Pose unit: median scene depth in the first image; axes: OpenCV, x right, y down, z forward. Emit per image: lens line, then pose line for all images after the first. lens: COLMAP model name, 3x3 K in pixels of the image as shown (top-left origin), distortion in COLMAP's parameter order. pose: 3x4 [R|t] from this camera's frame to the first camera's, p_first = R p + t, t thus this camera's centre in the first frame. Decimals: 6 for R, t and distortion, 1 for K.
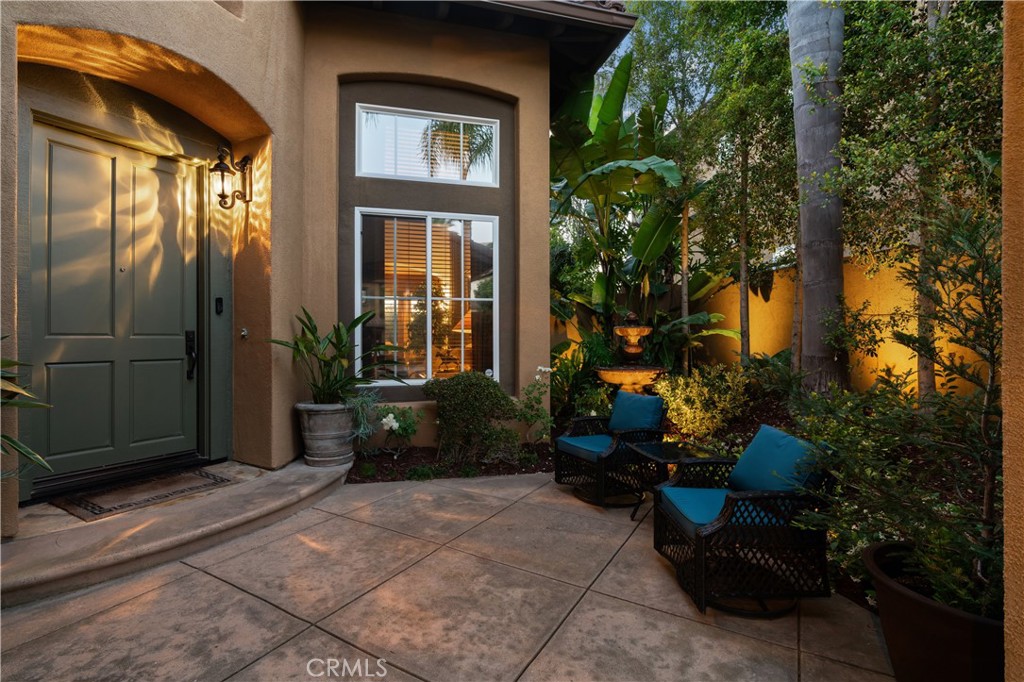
lens RADIAL K [[498.3, 0, 512.0], [0, 498.3, 341.0], [0, 0, 1]] dist [-0.023534, -0.000608]
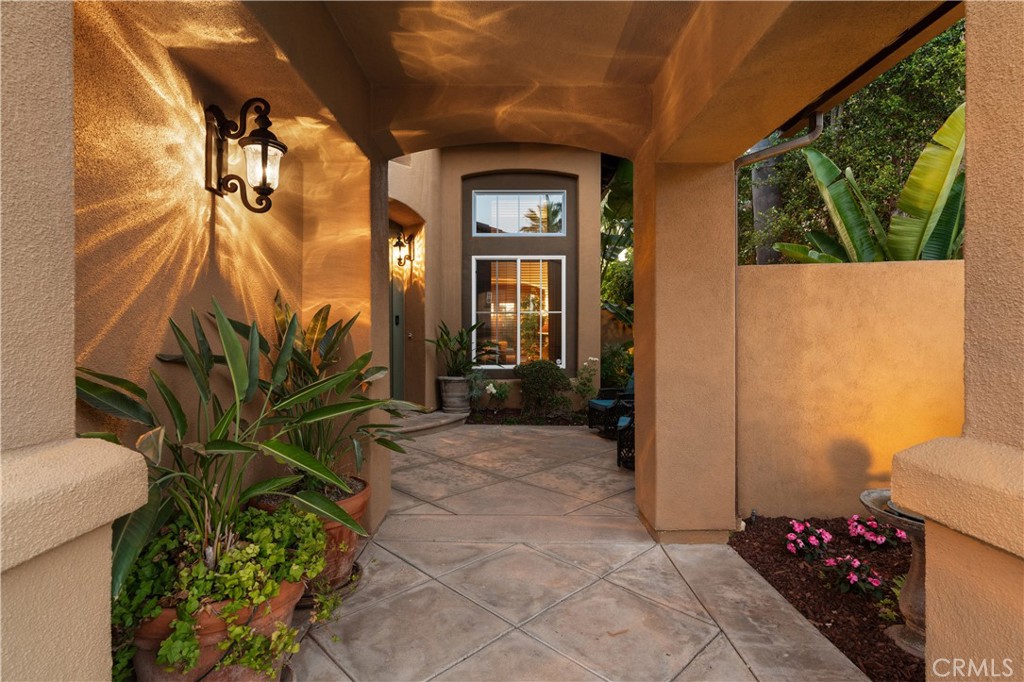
lens RADIAL K [[465.5, 0, 513.8], [0, 465.5, 339.2], [0, 0, 1]] dist [-0.000897, 0.000290]
pose [[0.972652, 0.001286, -0.232265, 0.188885], [-0.001751, 0.999997, -0.001798, -0.000750], [0.232262, 0.002155, 0.972651, -0.492673]]
